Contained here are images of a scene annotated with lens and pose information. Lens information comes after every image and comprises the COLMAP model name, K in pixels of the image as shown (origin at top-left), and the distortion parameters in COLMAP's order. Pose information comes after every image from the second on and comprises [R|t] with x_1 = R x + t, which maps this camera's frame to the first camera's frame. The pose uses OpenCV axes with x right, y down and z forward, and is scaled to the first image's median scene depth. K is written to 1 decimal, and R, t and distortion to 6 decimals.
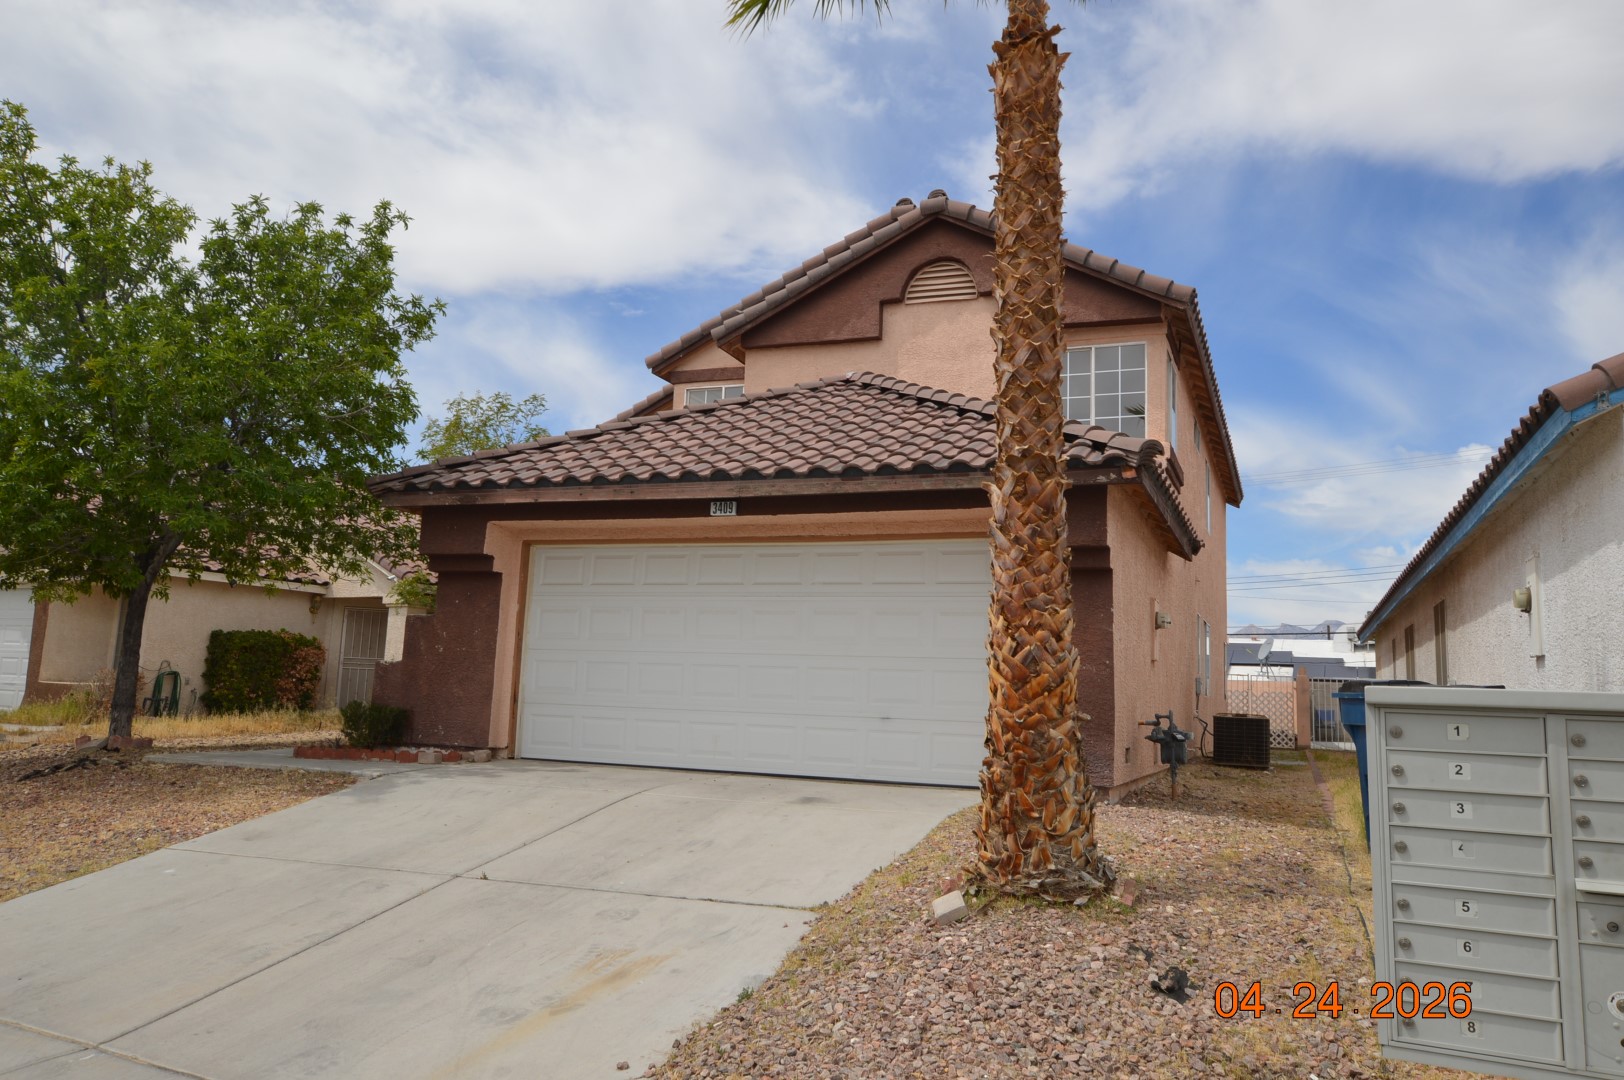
lens RADIAL K [[1188.9, 0, 812.0], [0, 1188.9, 540.0], [0, 0, 1]] dist [-0.001569, -0.003479]
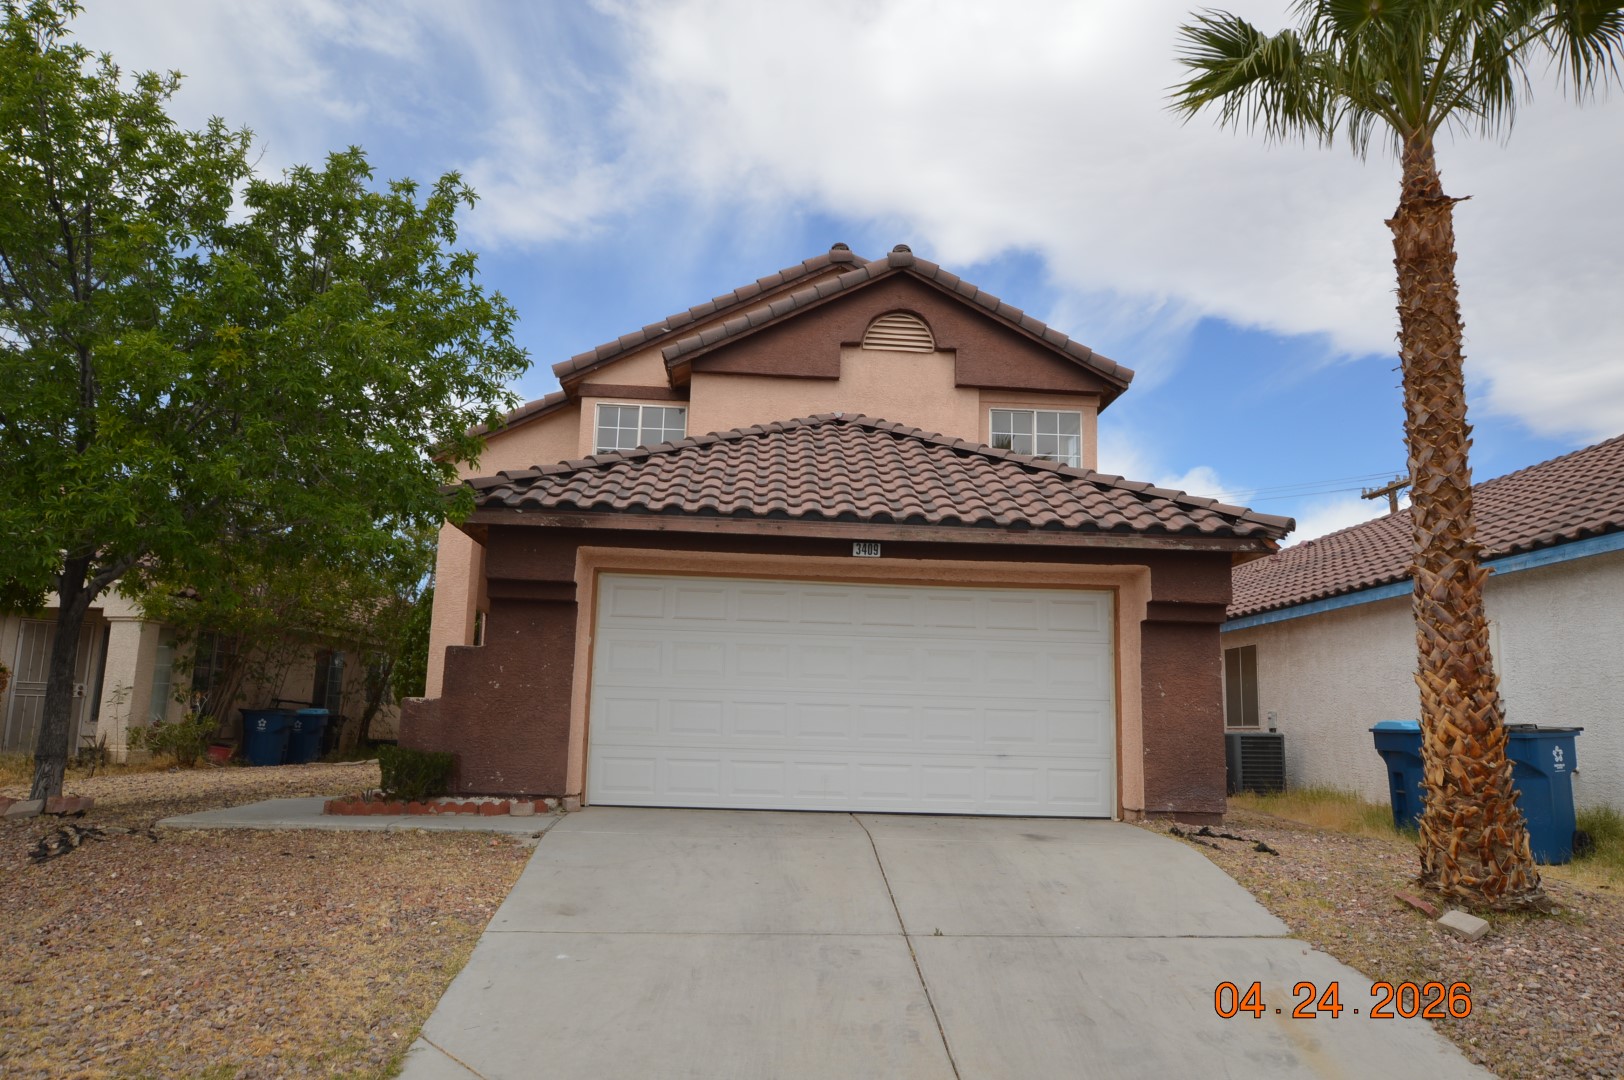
lens RADIAL K [[1208.3, 0, 812.0], [0, 1208.3, 540.0], [0, 0, 1]] dist [0.004057, 0.004949]
pose [[0.906611, 0.055010, 0.418367, -0.495986], [-0.050402, 0.998485, -0.022065, -0.008943], [-0.418947, -0.001082, 0.908010, 0.081854]]
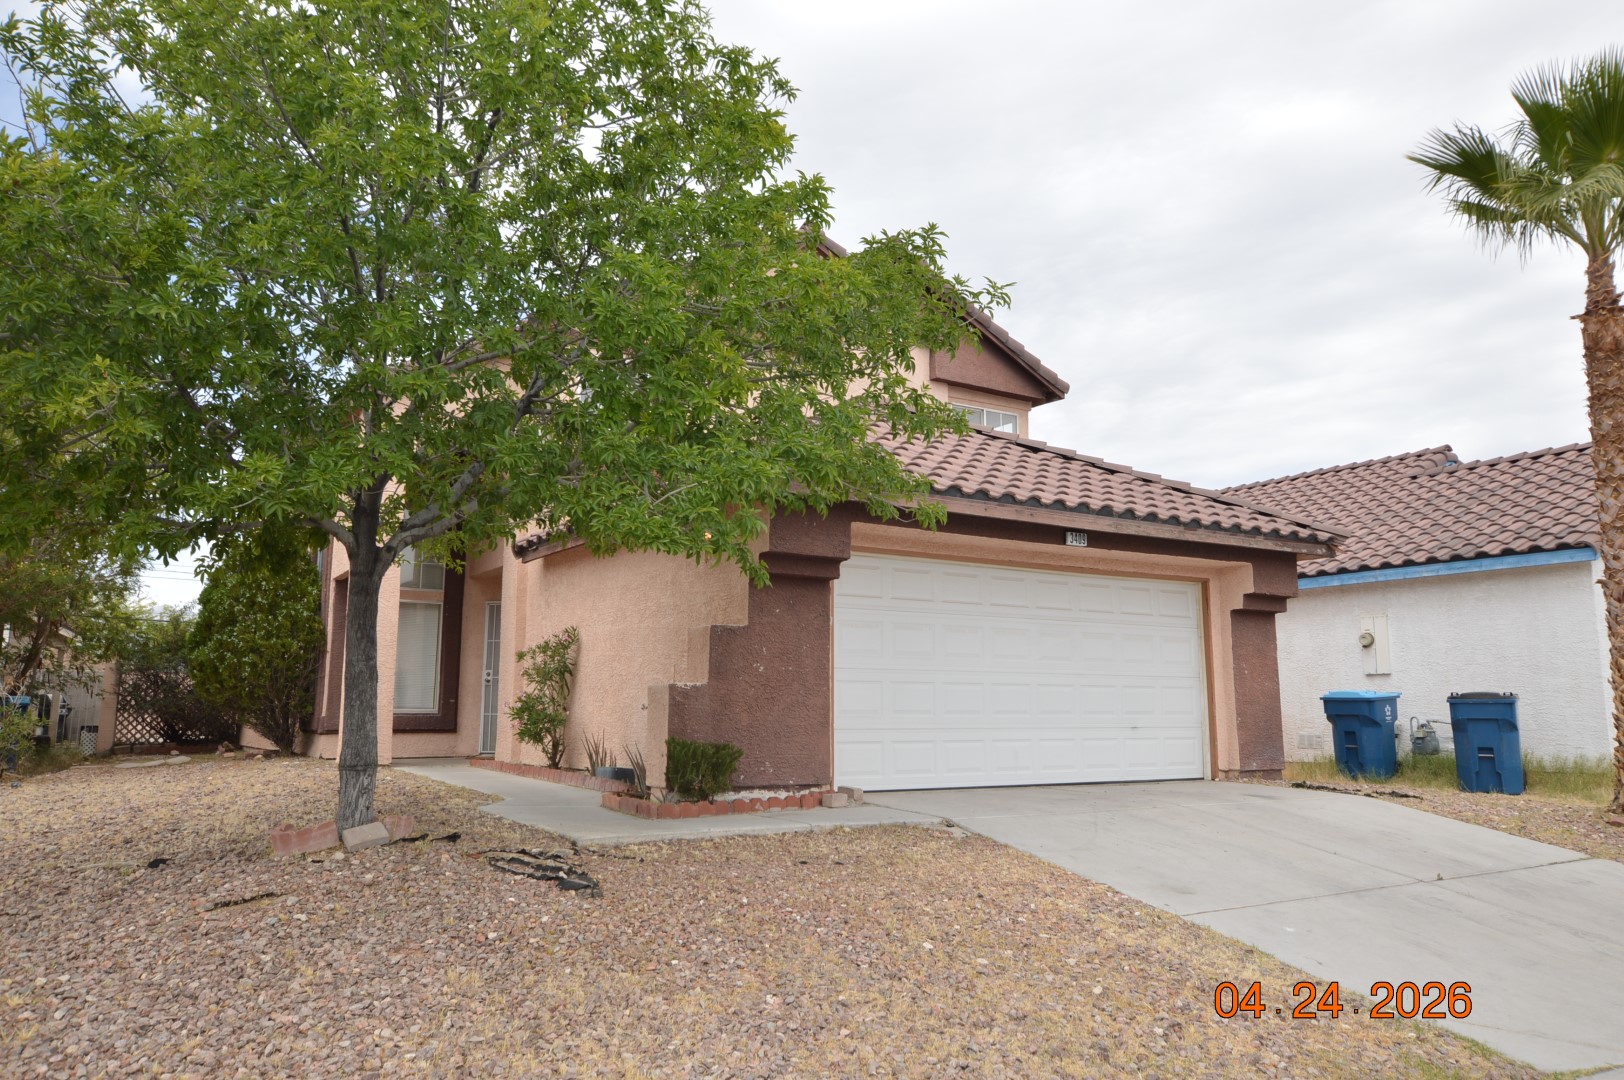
lens RADIAL K [[1188.9, 0, 812.0], [0, 1188.9, 540.0], [0, 0, 1]] dist [-0.001569, -0.003479]
pose [[0.587491, 0.081493, 0.805117, -0.982057], [-0.089684, 0.995344, -0.035306, 0.030680], [-0.804246, -0.051464, 0.592065, 0.507012]]
